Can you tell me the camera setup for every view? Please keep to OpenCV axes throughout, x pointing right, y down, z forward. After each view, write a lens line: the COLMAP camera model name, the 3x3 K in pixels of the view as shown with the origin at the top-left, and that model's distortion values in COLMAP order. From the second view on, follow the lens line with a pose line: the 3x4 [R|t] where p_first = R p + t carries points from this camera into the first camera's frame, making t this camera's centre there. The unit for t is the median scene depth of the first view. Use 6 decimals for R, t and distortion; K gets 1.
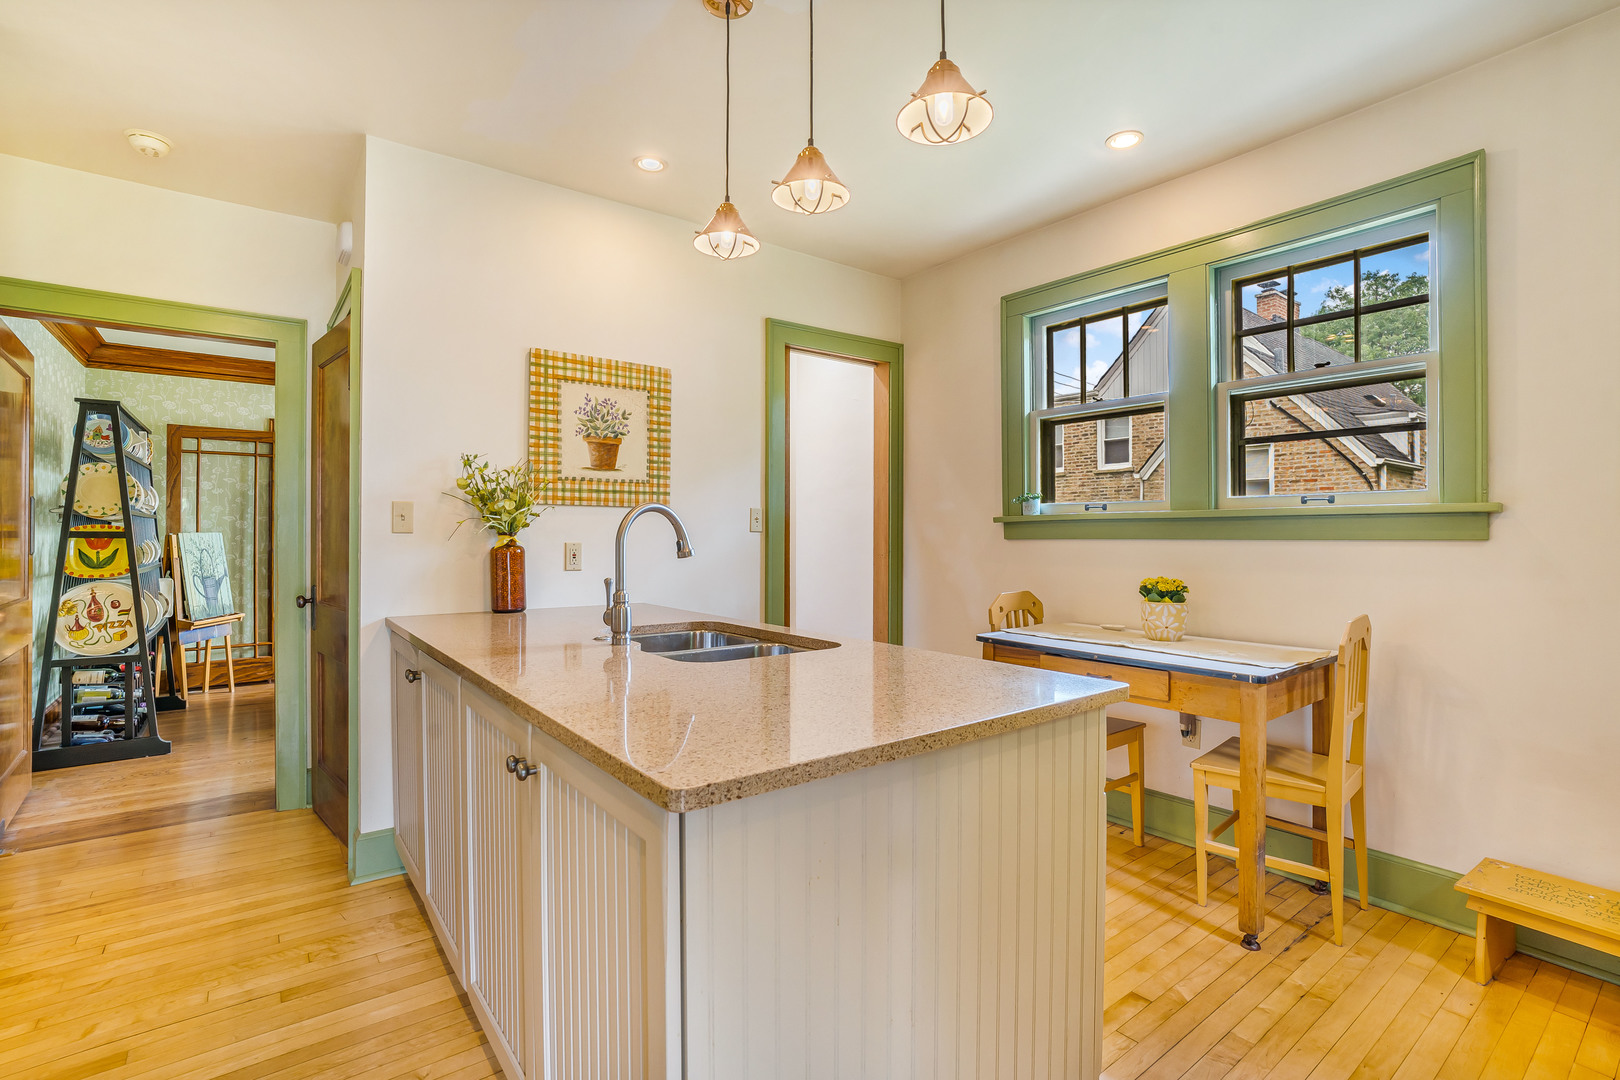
lens RADIAL K [[759.8, 0, 823.8], [0, 759.8, 533.7], [0, 0, 1]] dist [-0.032466, -0.000382]
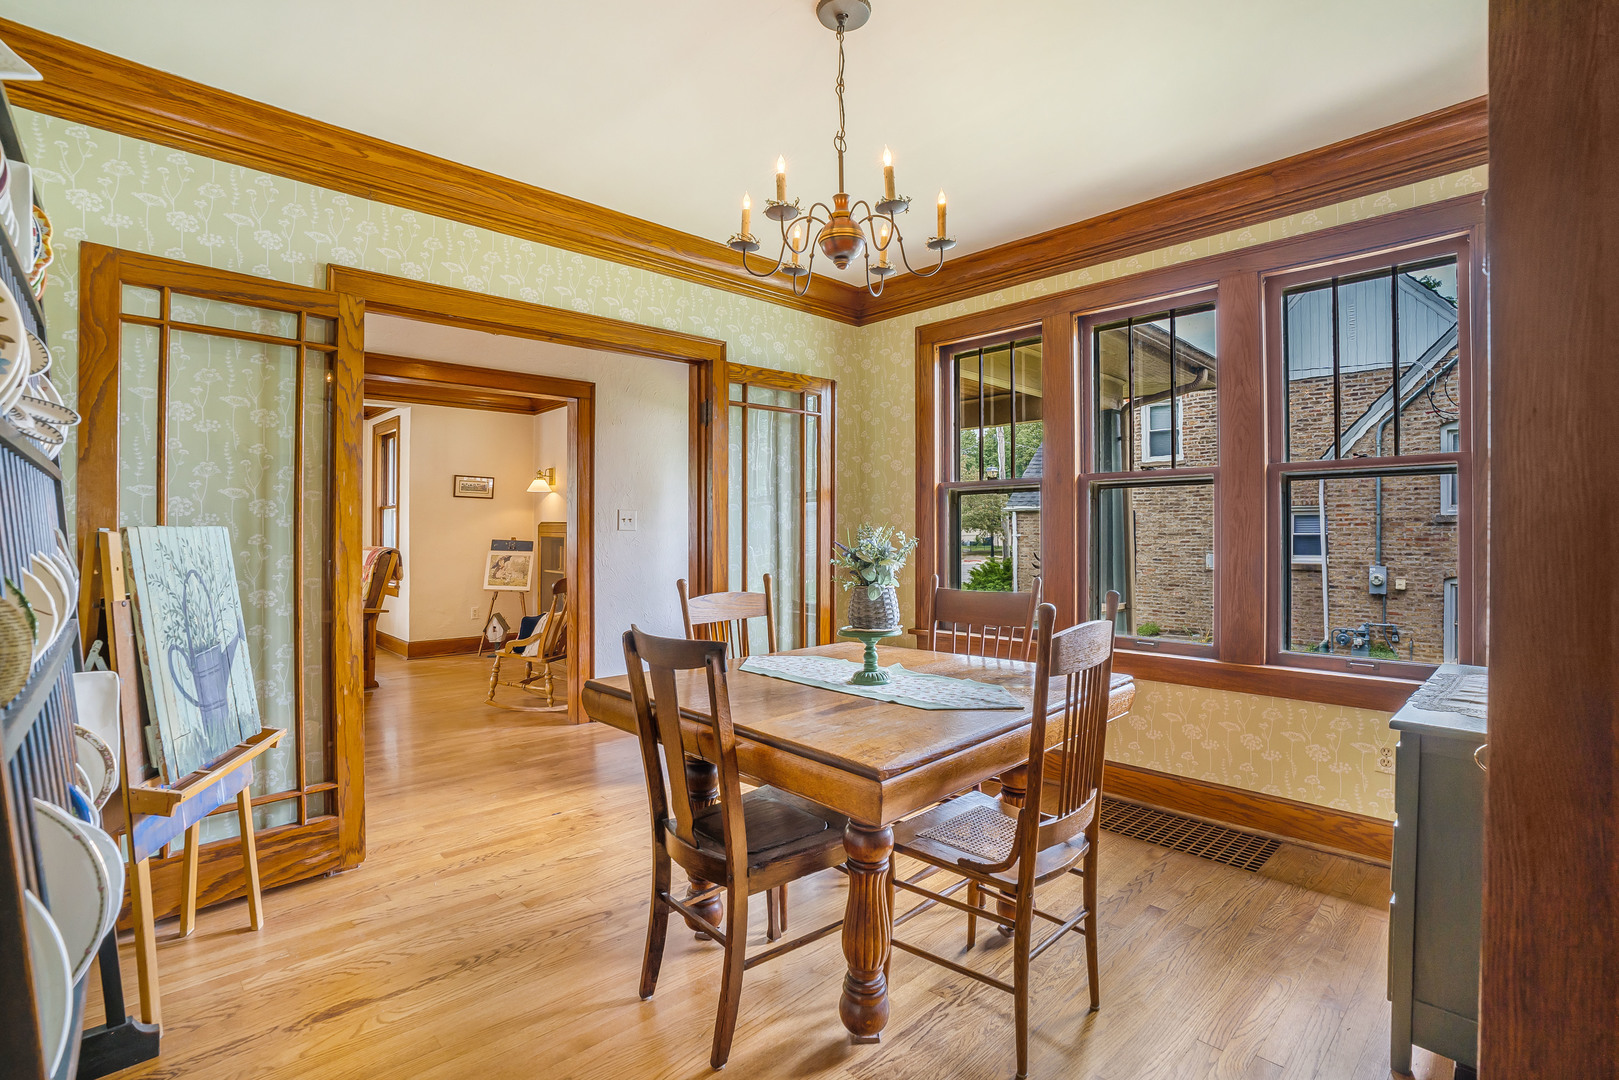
lens RADIAL K [[759.4, 0, 795.9], [0, 759.4, 538.5], [0, 0, 1]] dist [-0.032466, -0.000382]
pose [[0.996887, 0.001663, 0.078820, -0.535749], [-0.002123, 0.999981, 0.005748, 0.001654], [-0.078809, -0.005898, 0.996872, 0.578097]]
